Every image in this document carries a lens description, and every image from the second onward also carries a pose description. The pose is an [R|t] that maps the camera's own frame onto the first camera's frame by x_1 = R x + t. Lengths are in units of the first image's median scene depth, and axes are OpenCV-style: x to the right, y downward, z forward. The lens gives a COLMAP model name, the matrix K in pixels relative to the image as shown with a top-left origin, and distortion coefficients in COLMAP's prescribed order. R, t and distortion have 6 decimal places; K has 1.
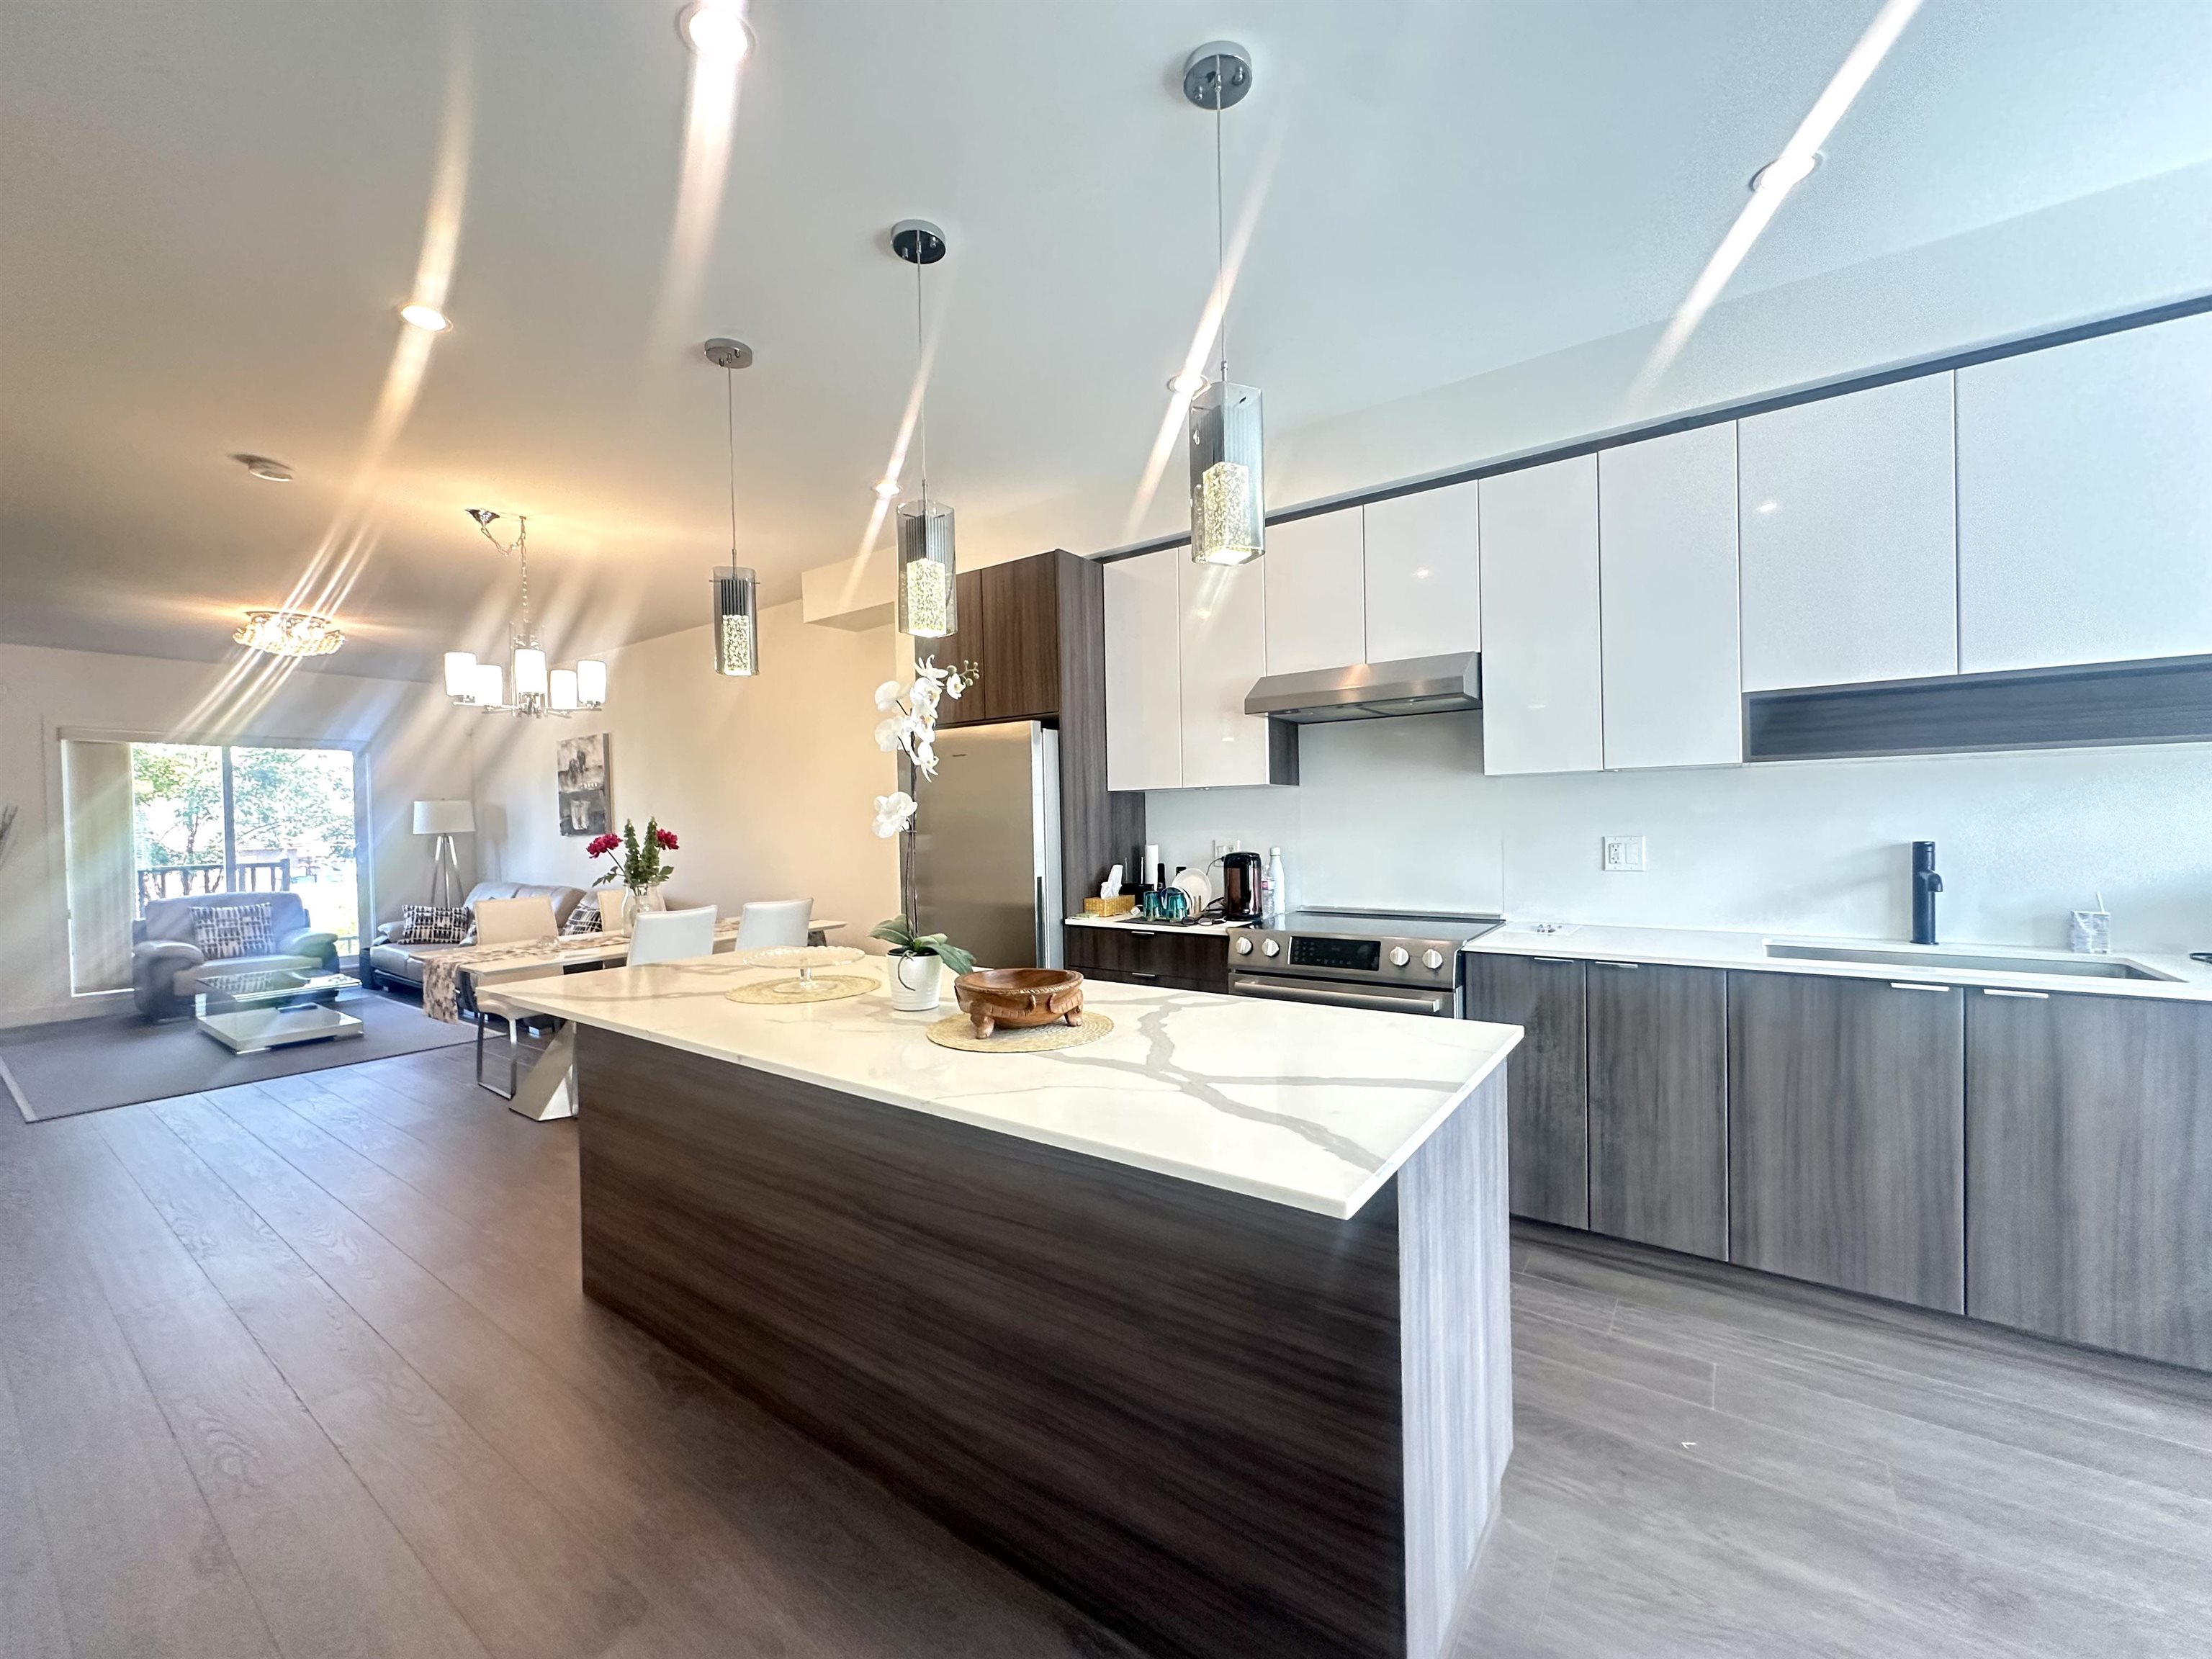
lens RADIAL K [[886.6, 0, 1103.9], [0, 886.6, 833.4], [0, 0, 1]] dist [-0.003004, 0.000725]
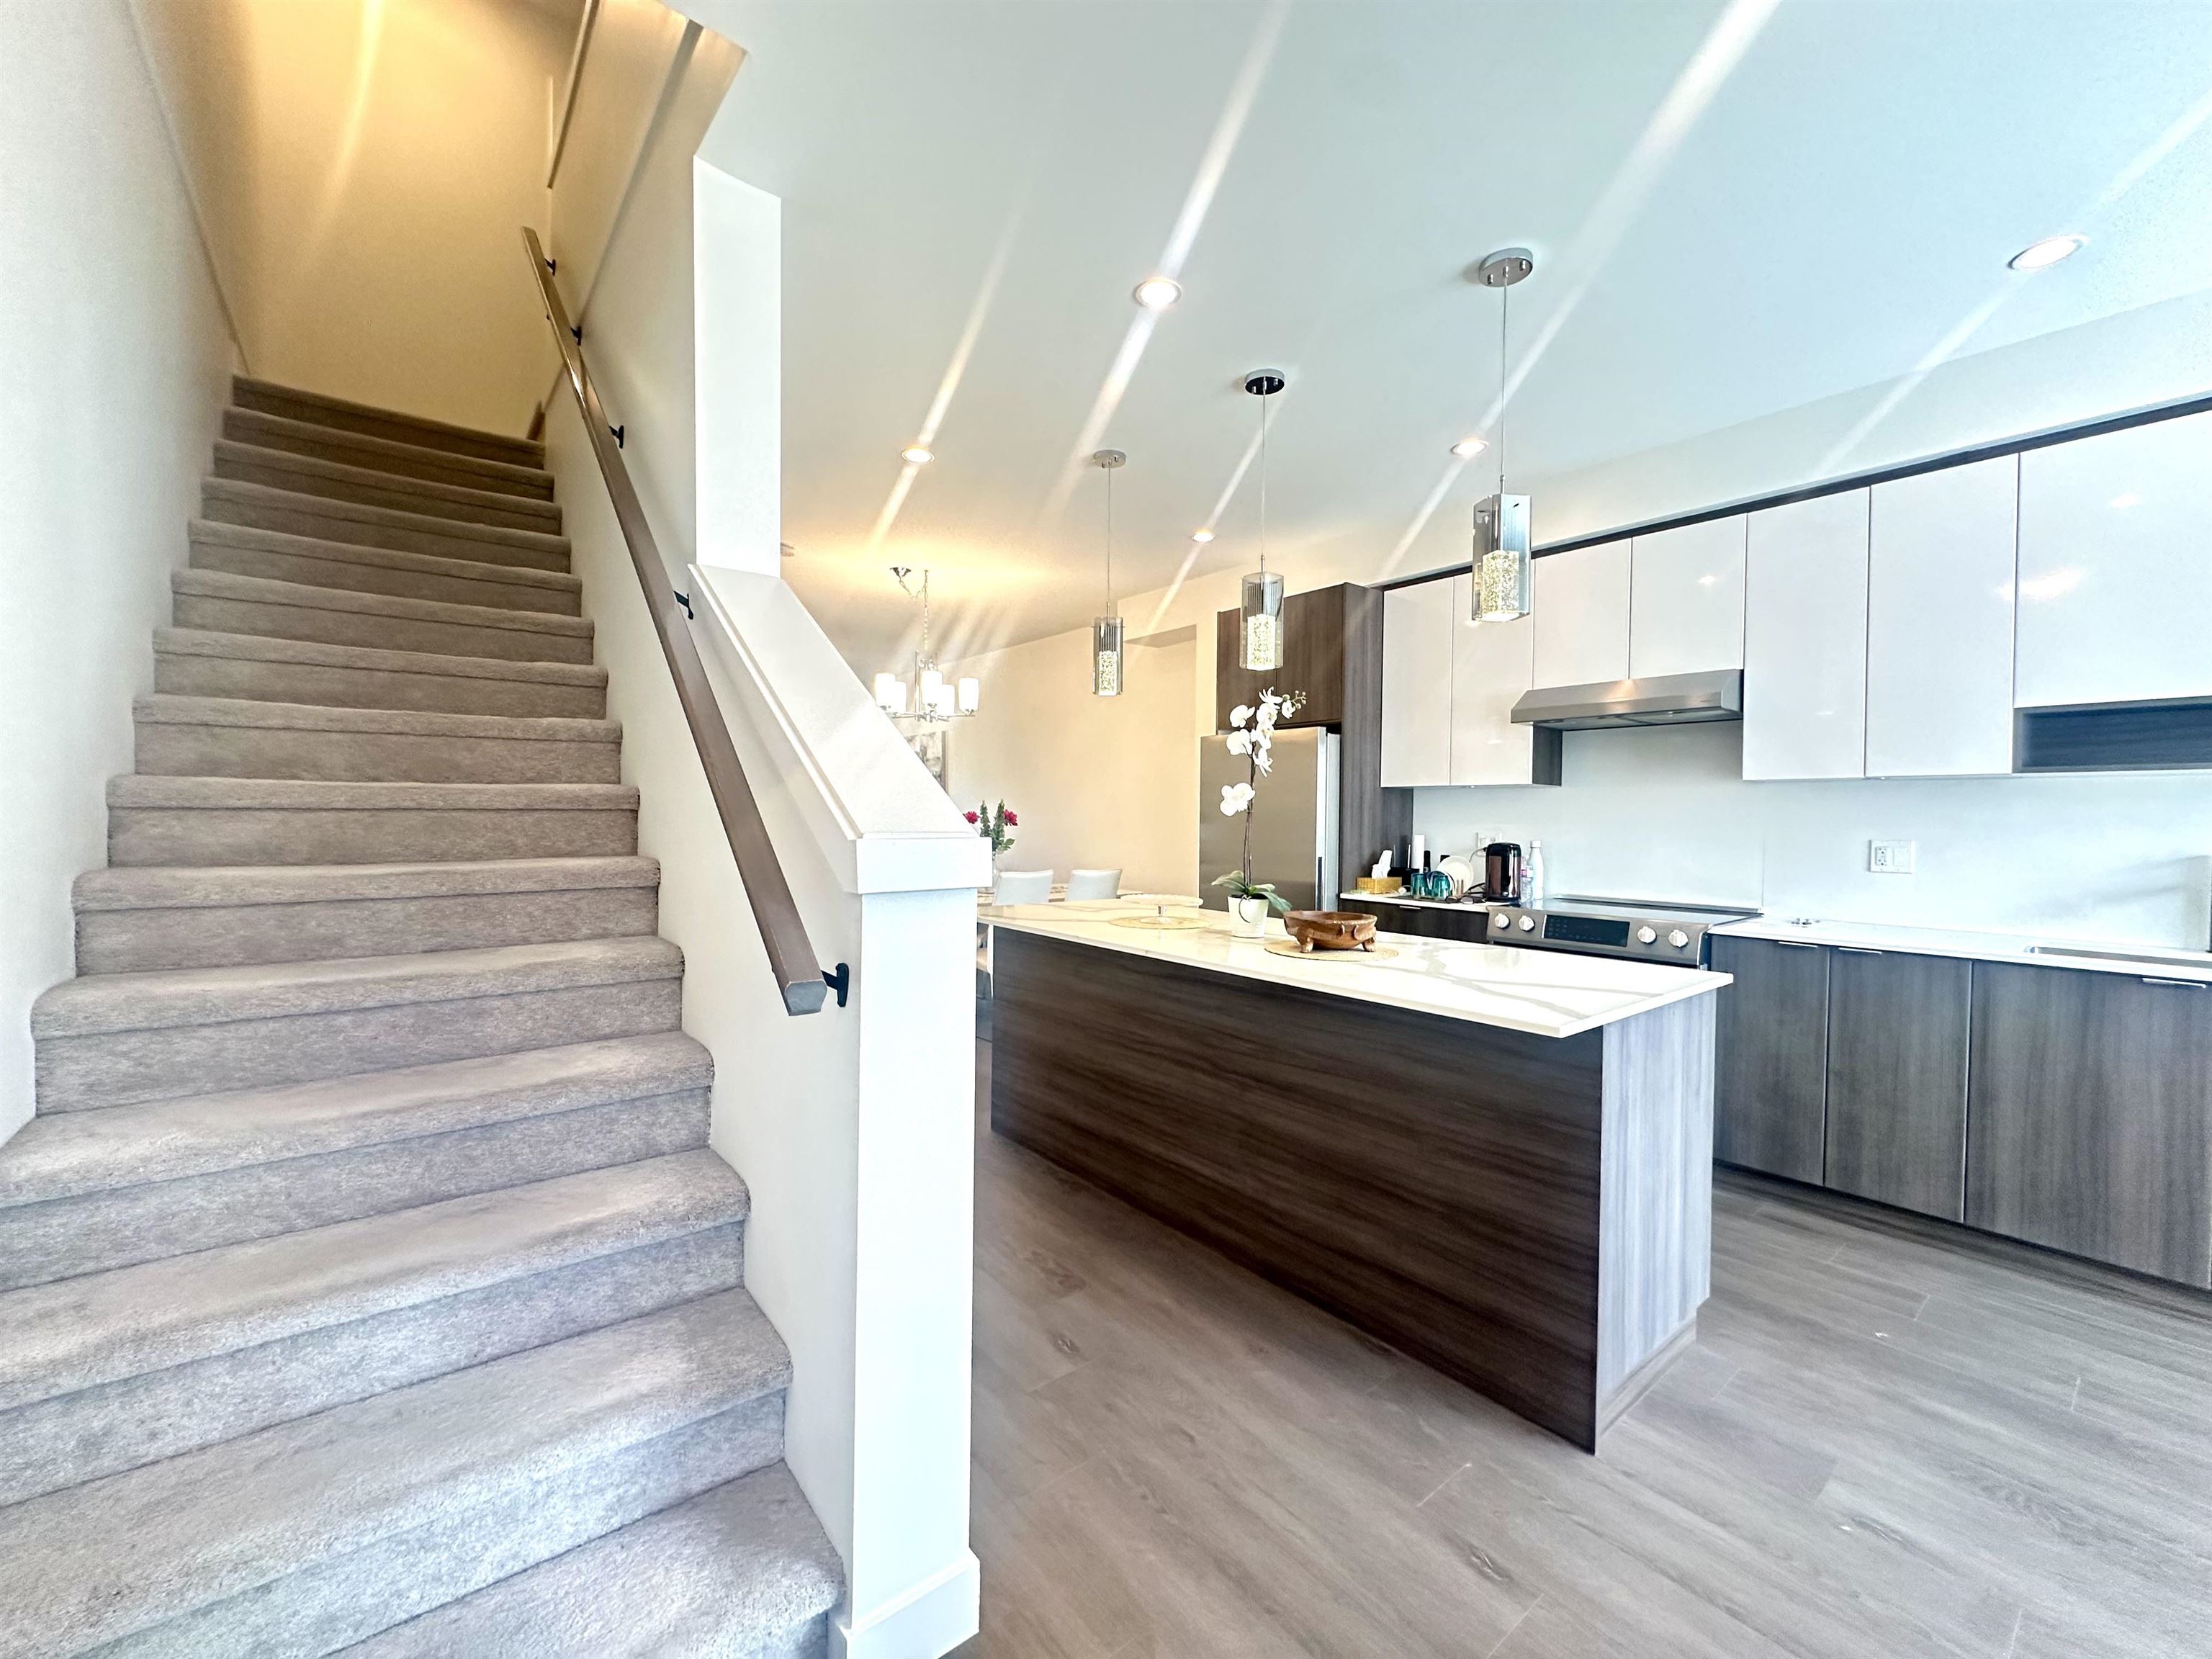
lens RADIAL K [[886.6, 0, 1101.7], [0, 886.6, 834.4], [0, 0, 1]] dist [-0.003004, 0.000725]
pose [[0.962288, 0.037315, -0.269460, -0.049445], [-0.035450, 0.999302, 0.011787, 0.020907], [0.269711, -0.001790, 0.962940, -0.336625]]
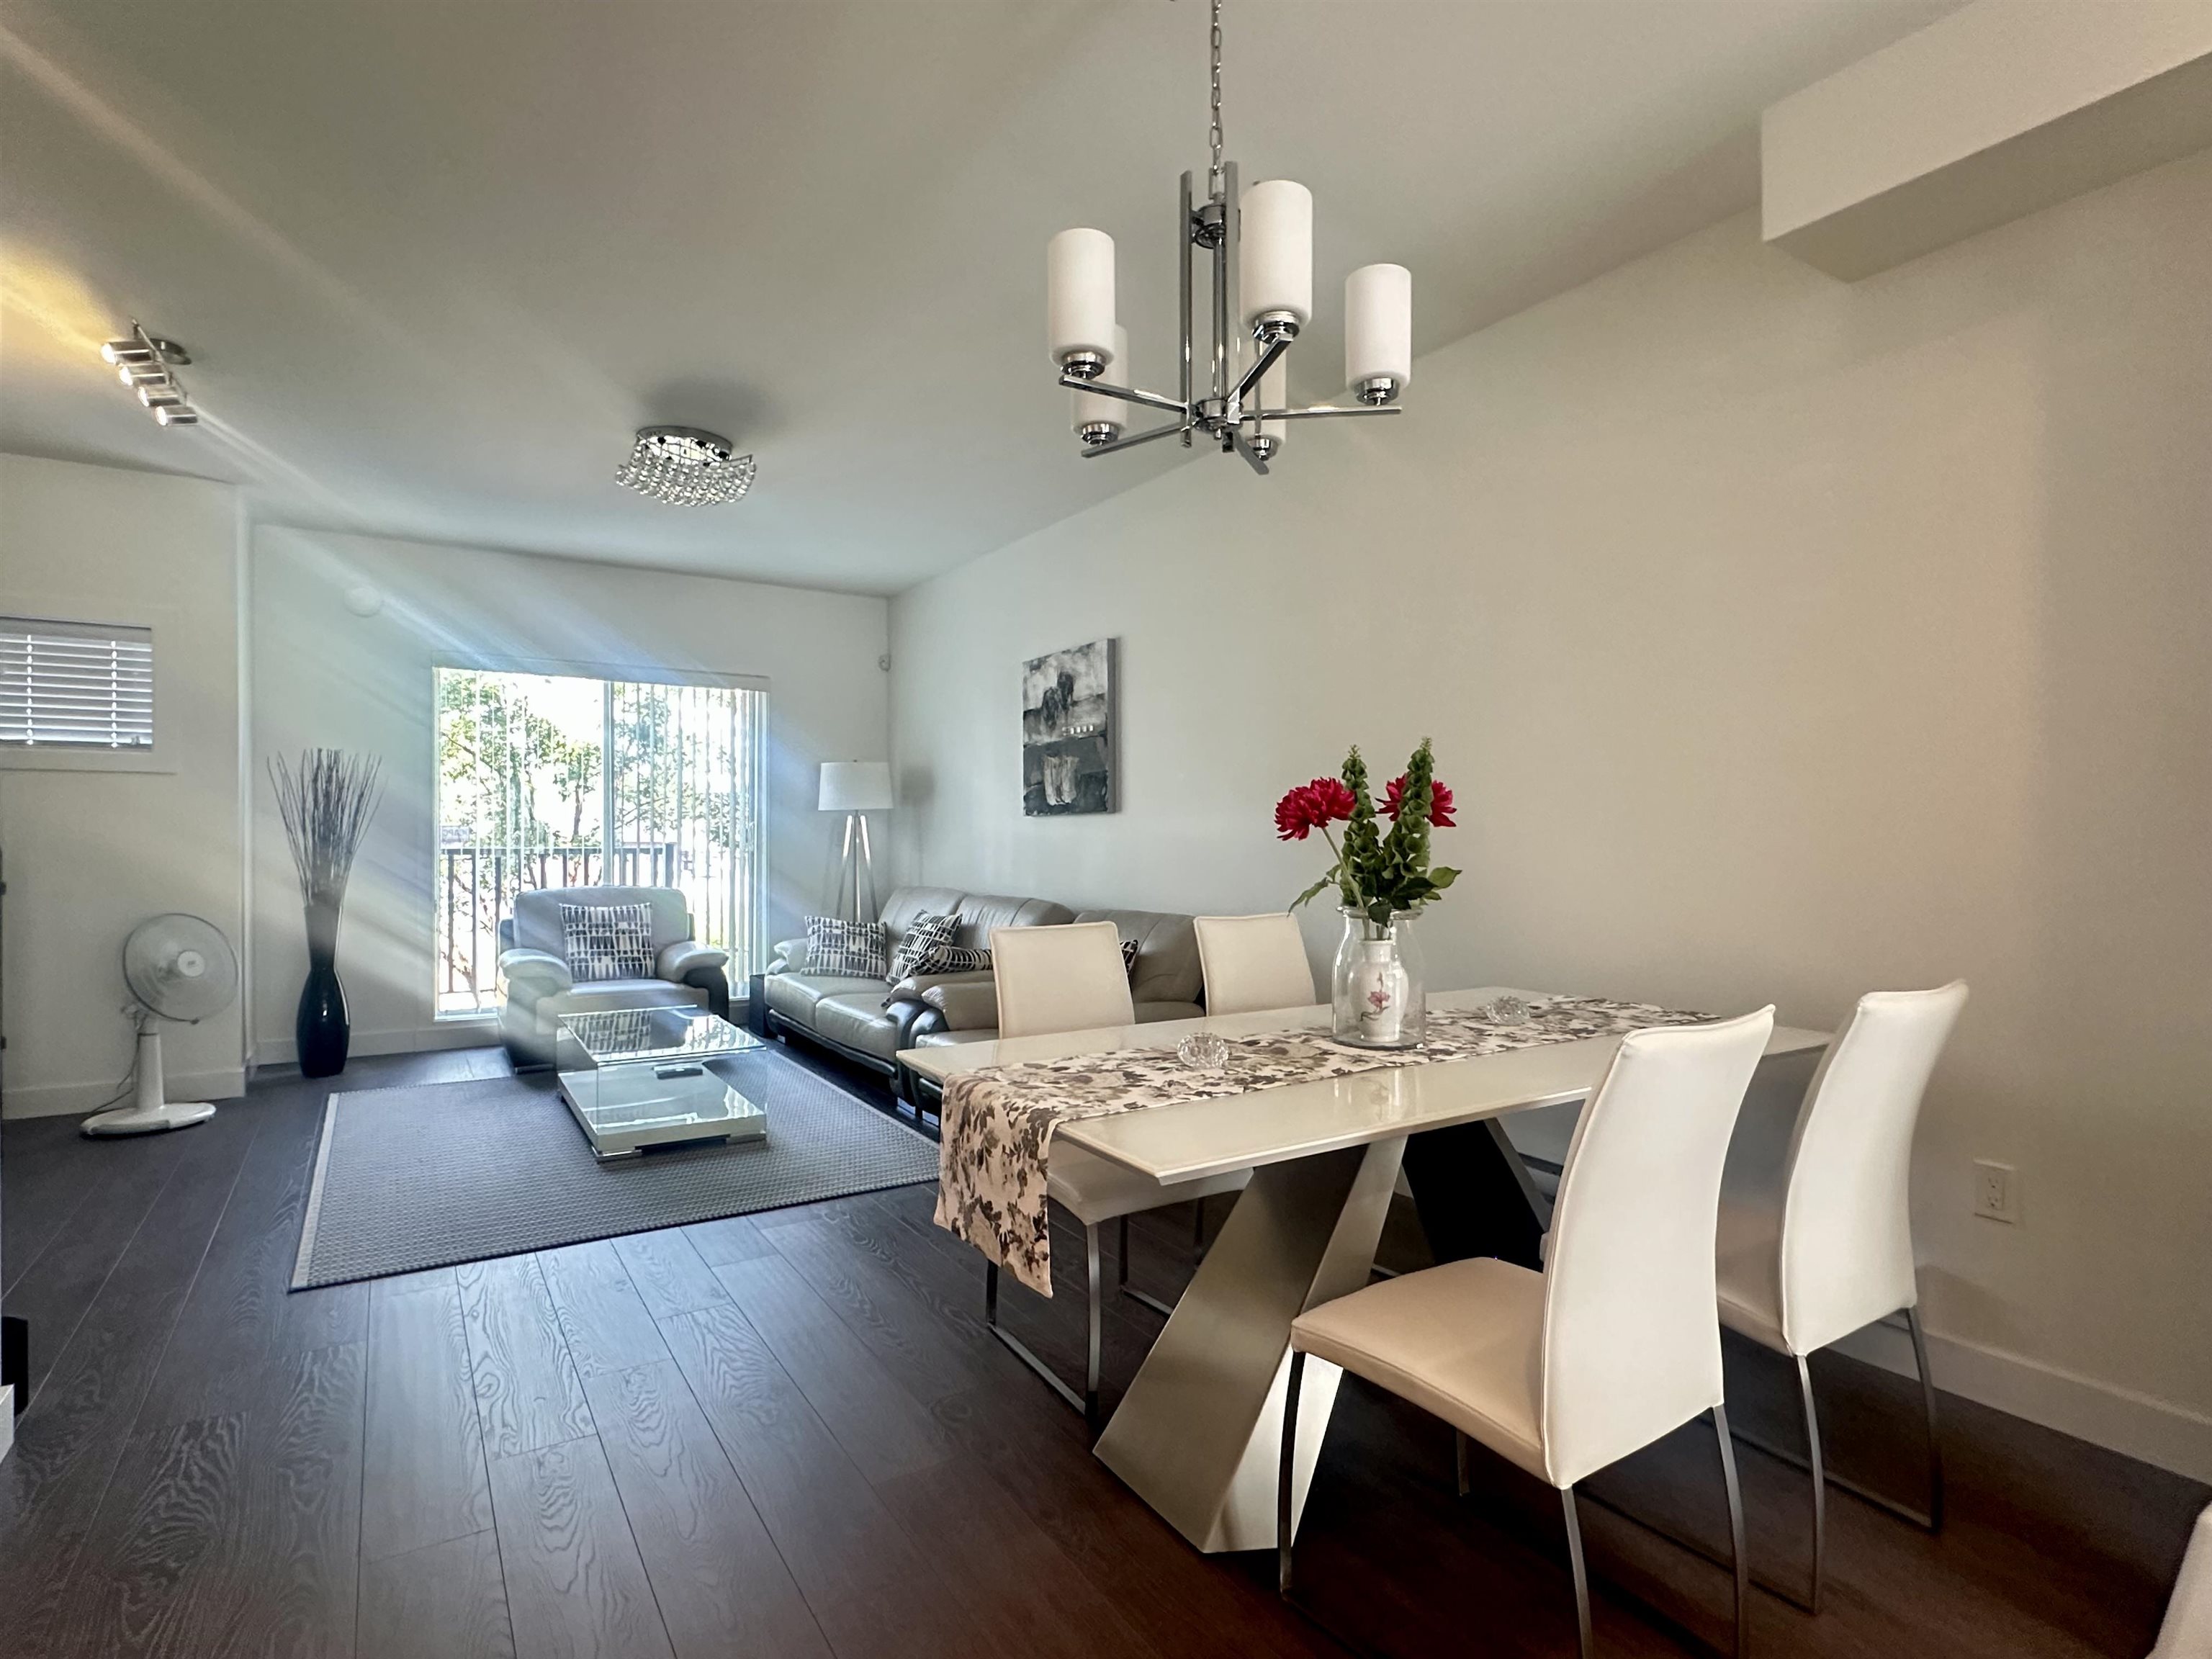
lens RADIAL K [[1117.1, 0, 1098.8], [0, 1117.1, 848.9], [0, 0, 1]] dist [-0.001046, 0.000610]
pose [[0.929075, 0.029499, -0.368712, -0.839703], [-0.028322, 0.999562, 0.008605, 0.052623], [0.368804, 0.002448, 0.929504, 0.901595]]
